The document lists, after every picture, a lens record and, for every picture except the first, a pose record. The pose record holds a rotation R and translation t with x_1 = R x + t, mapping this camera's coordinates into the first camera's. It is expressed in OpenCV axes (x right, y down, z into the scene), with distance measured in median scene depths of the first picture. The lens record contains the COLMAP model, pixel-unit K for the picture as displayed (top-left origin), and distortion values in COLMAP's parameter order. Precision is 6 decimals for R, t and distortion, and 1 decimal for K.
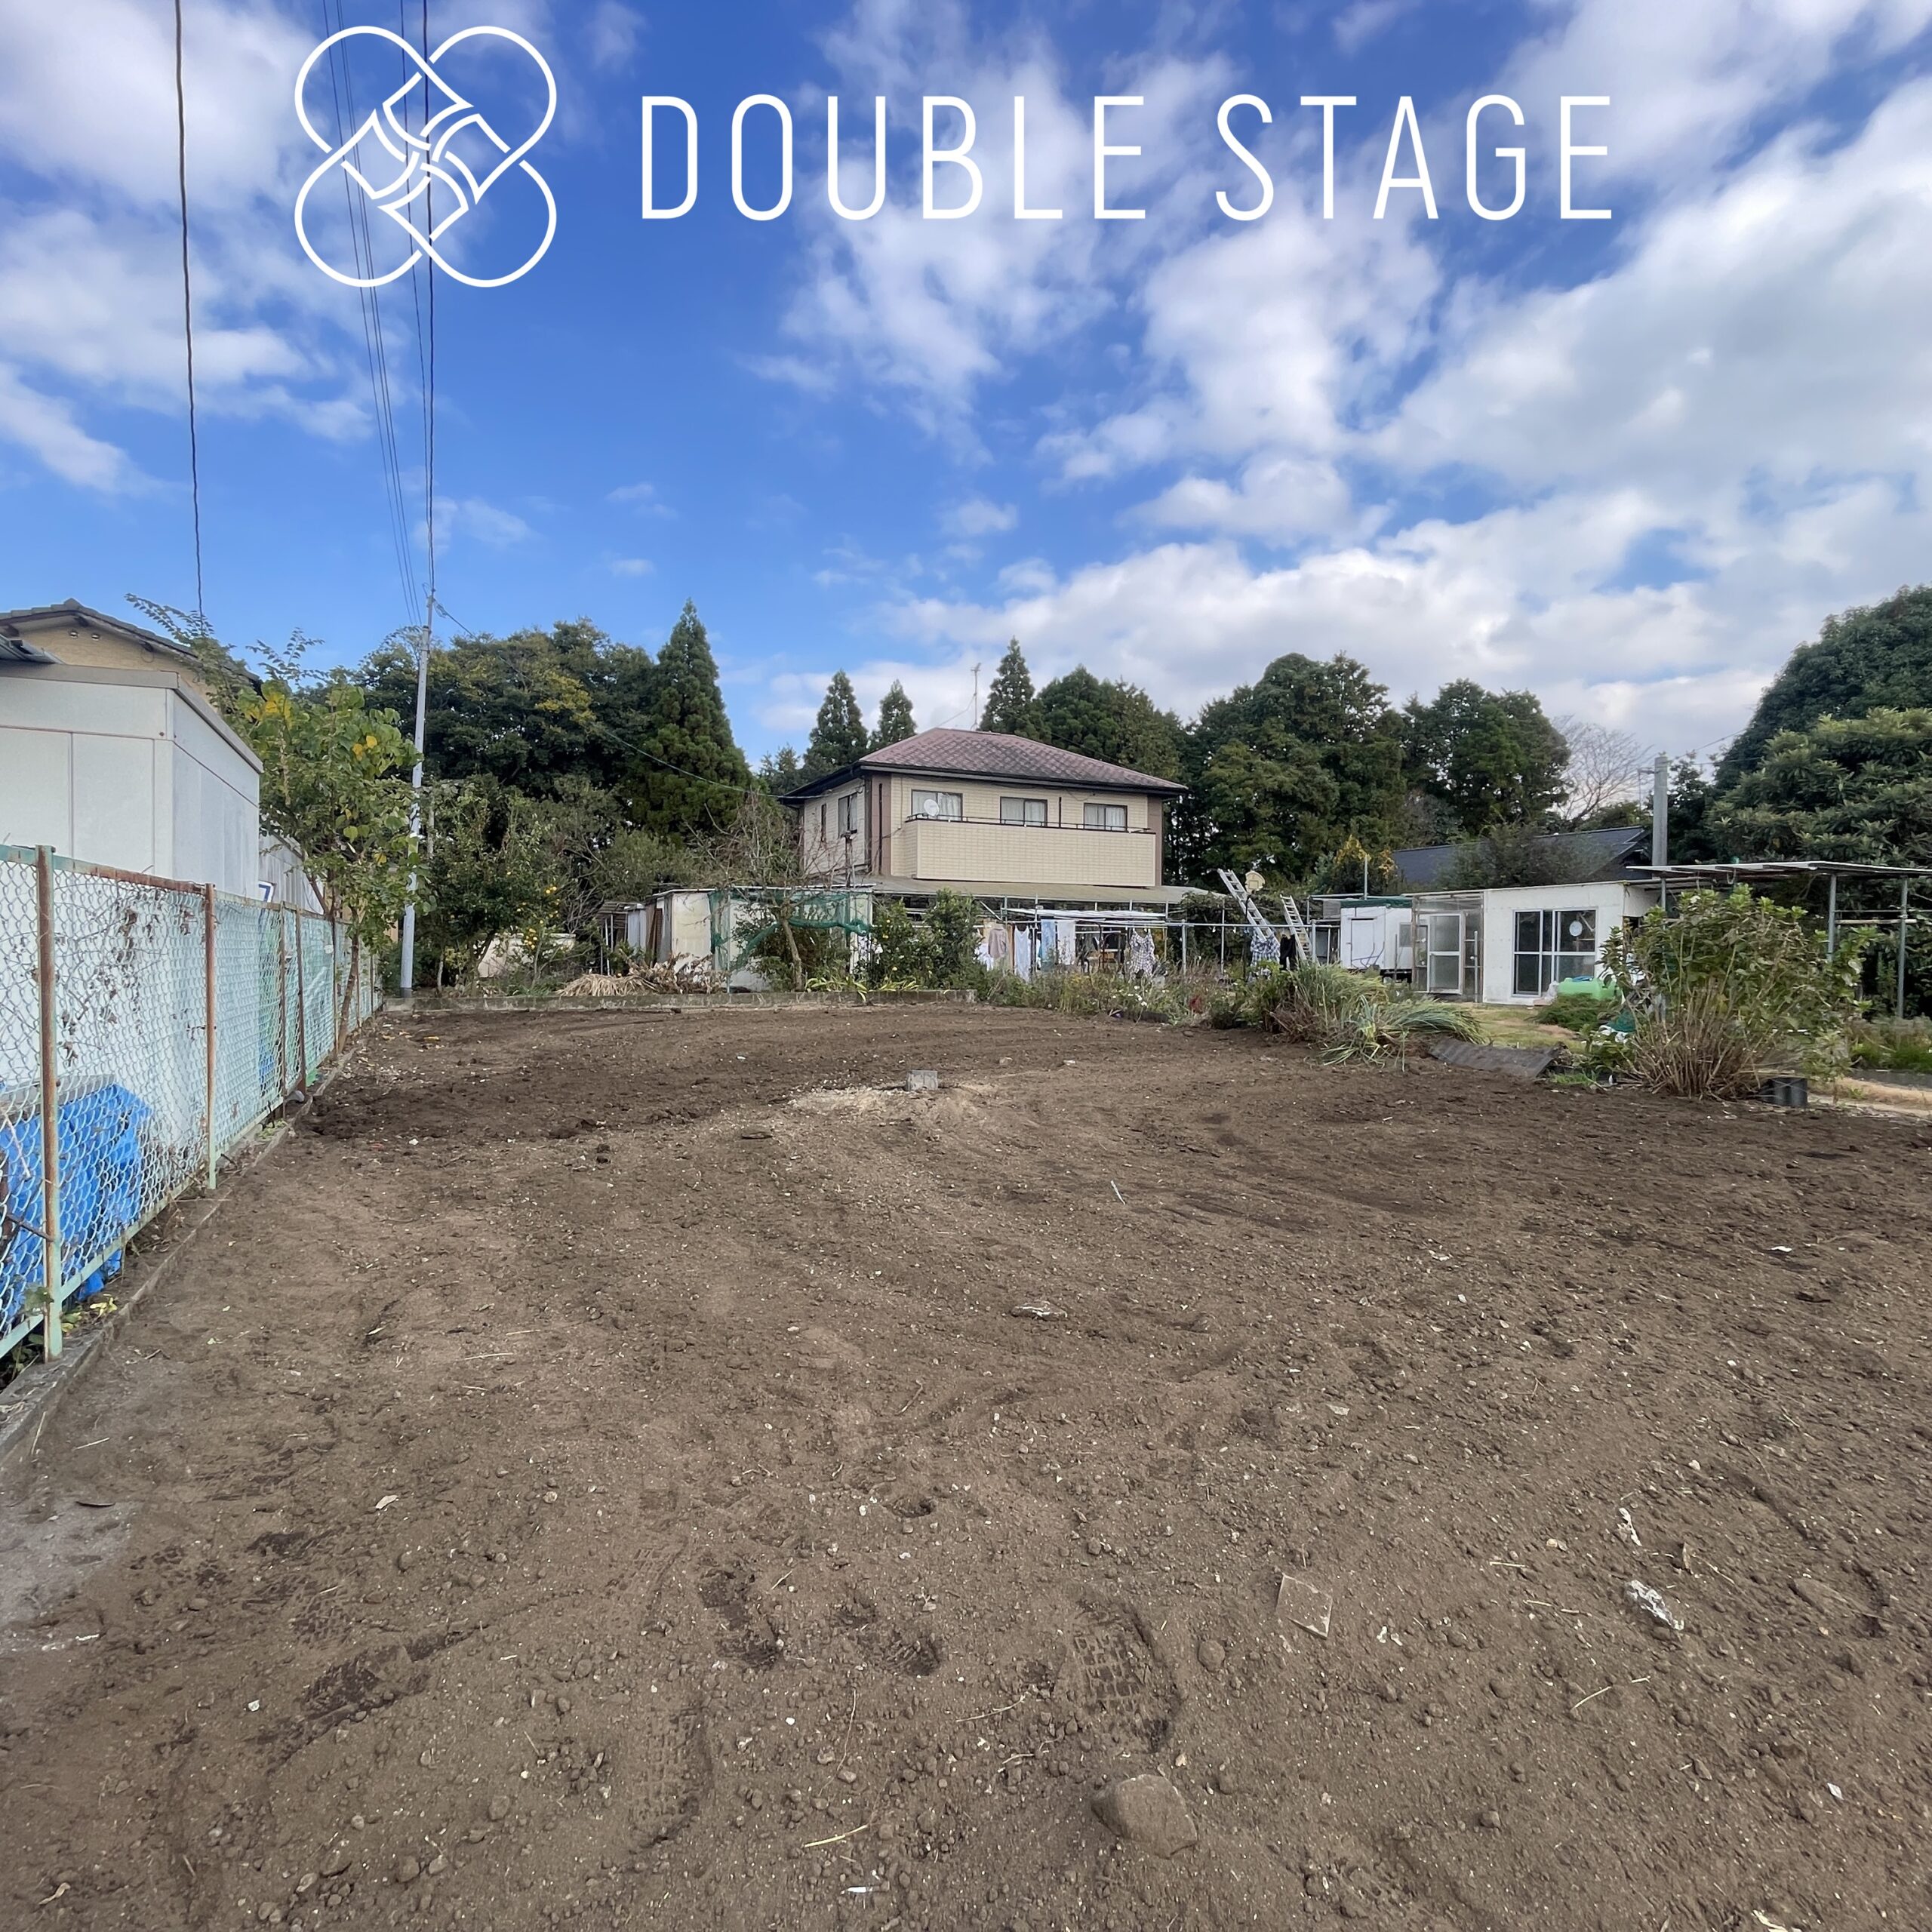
lens RADIAL K [[1042.7, 0, 972.3], [0, 1042.7, 963.6], [0, 0, 1]] dist [-0.001209, -0.000679]
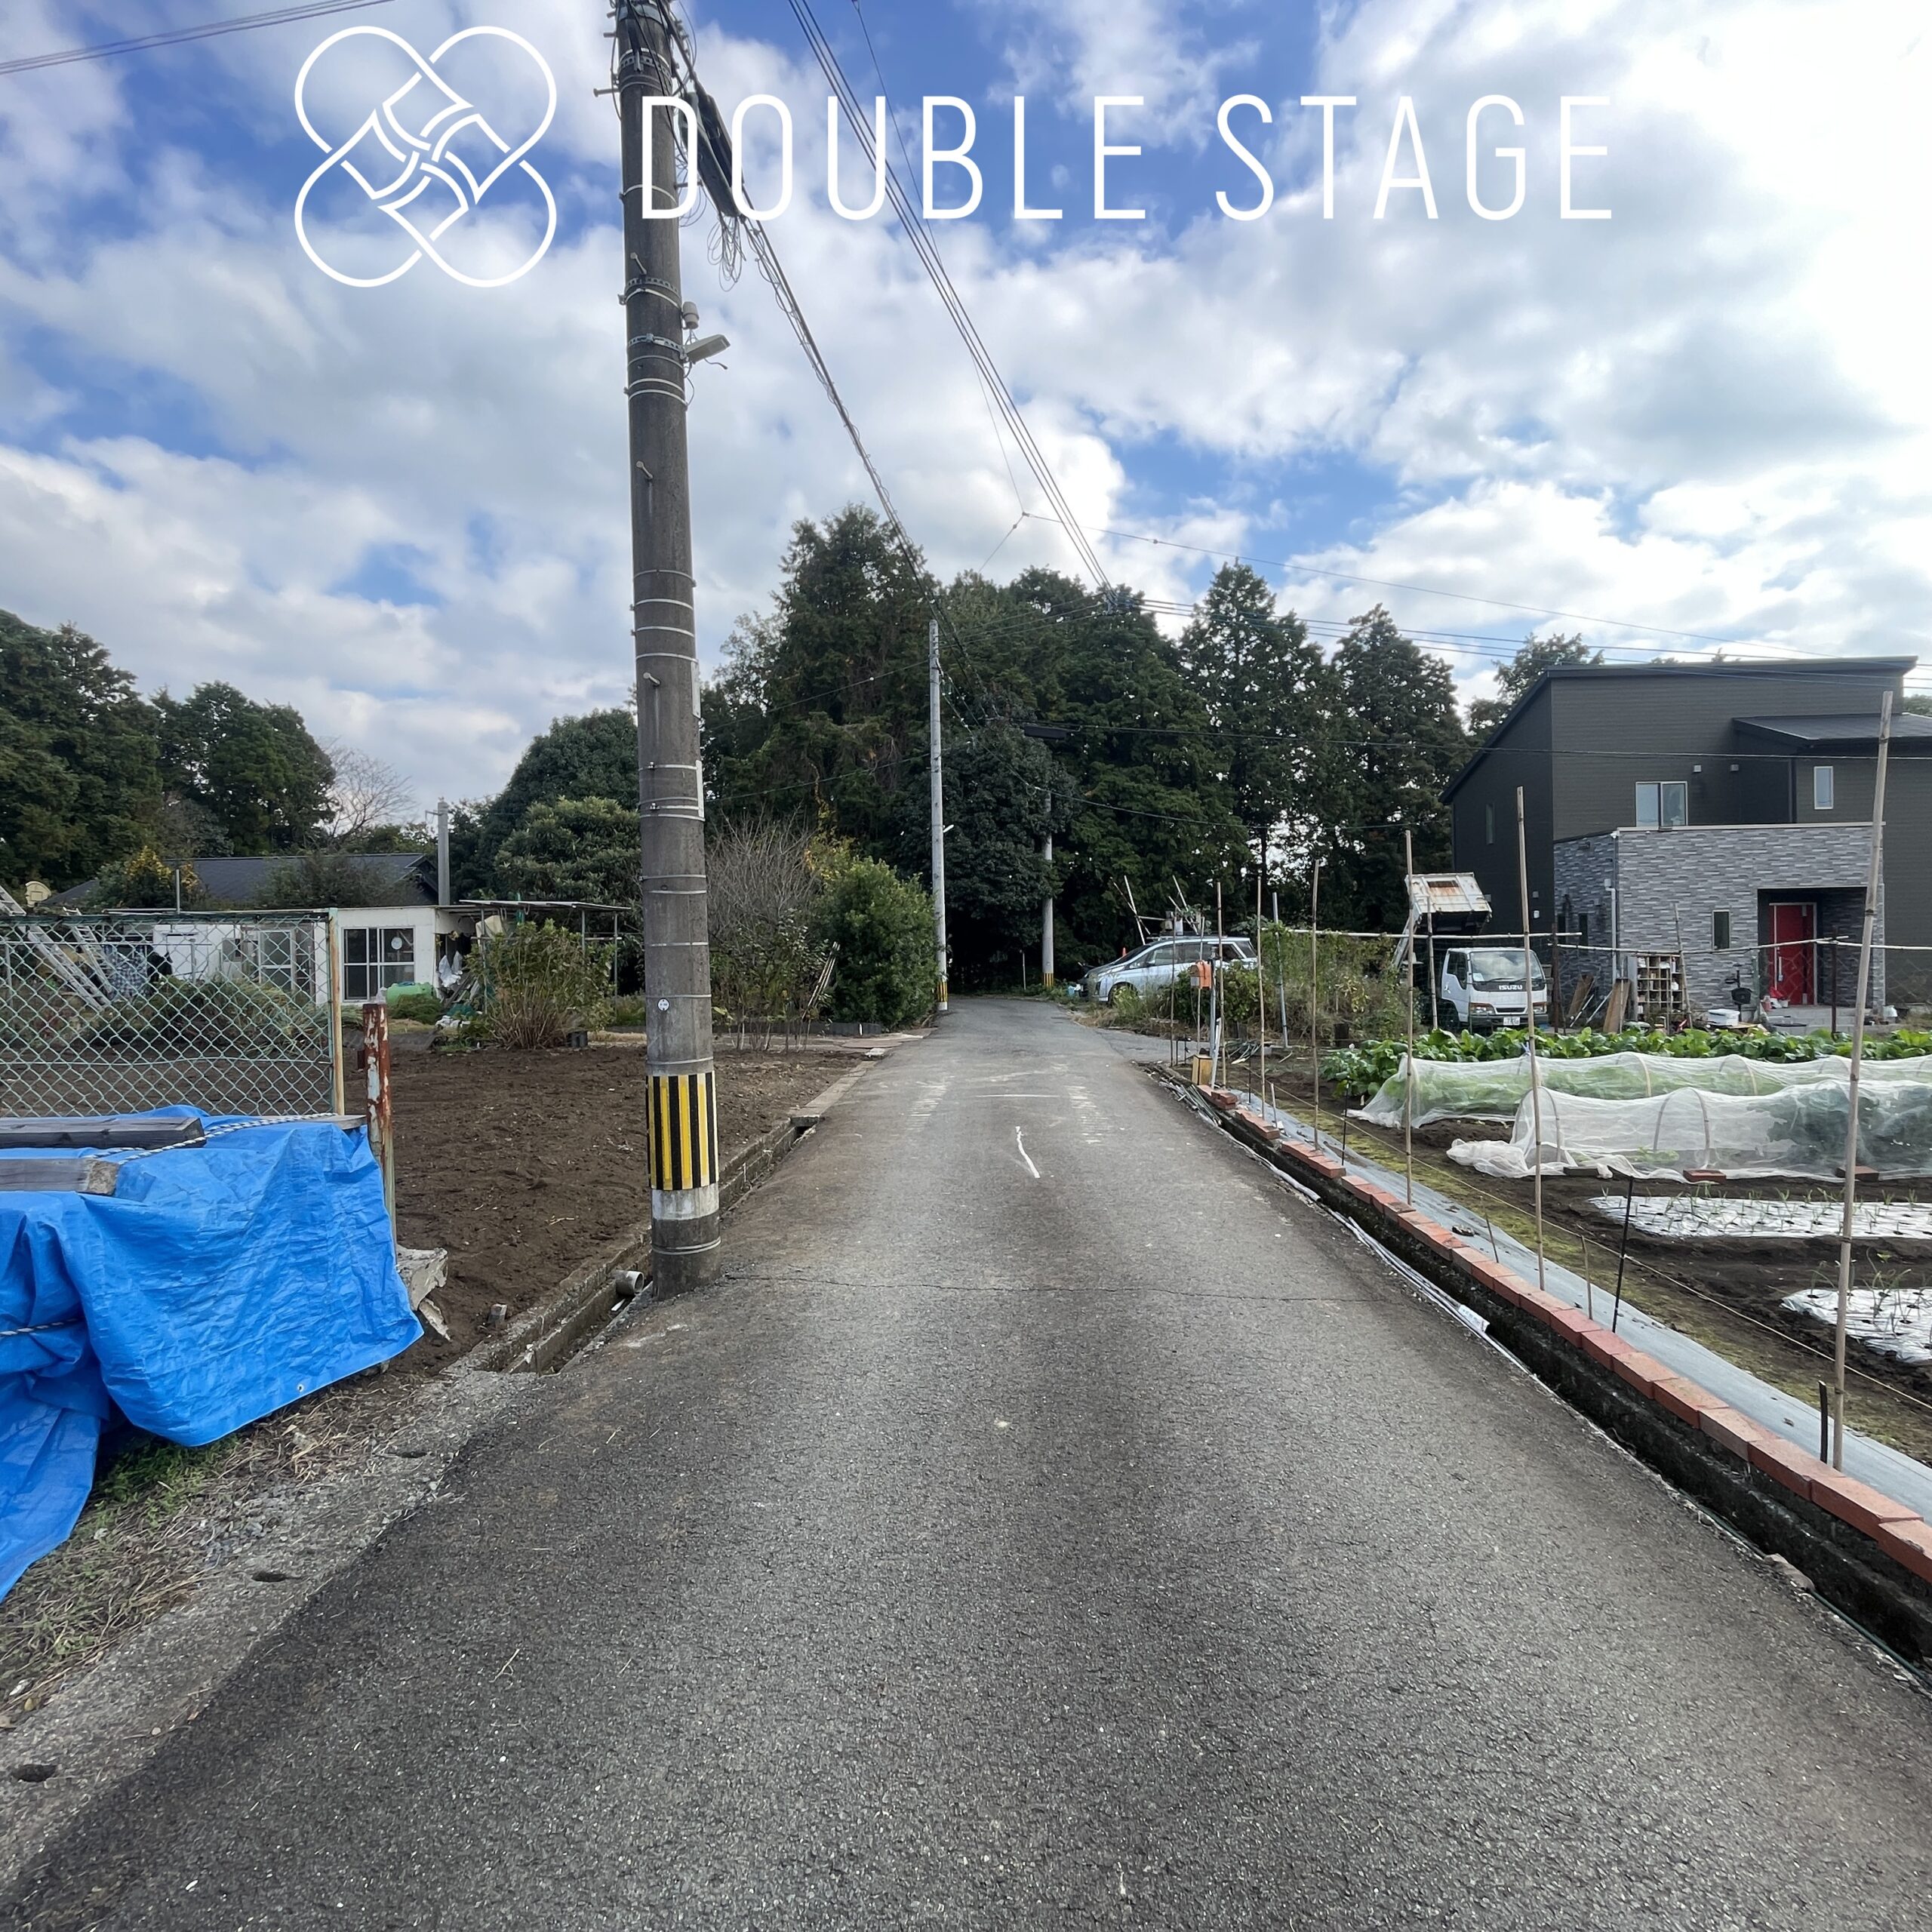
lens RADIAL K [[1042.7, 0, 968.1], [0, 1042.7, 977.8], [0, 0, 1]] dist [-0.001209, -0.000679]
pose [[0.471596, -0.035290, 0.881108, -0.145496], [0.032721, 0.999211, 0.022507, 0.001053], [-0.881207, 0.018217, 0.472379, -0.130858]]
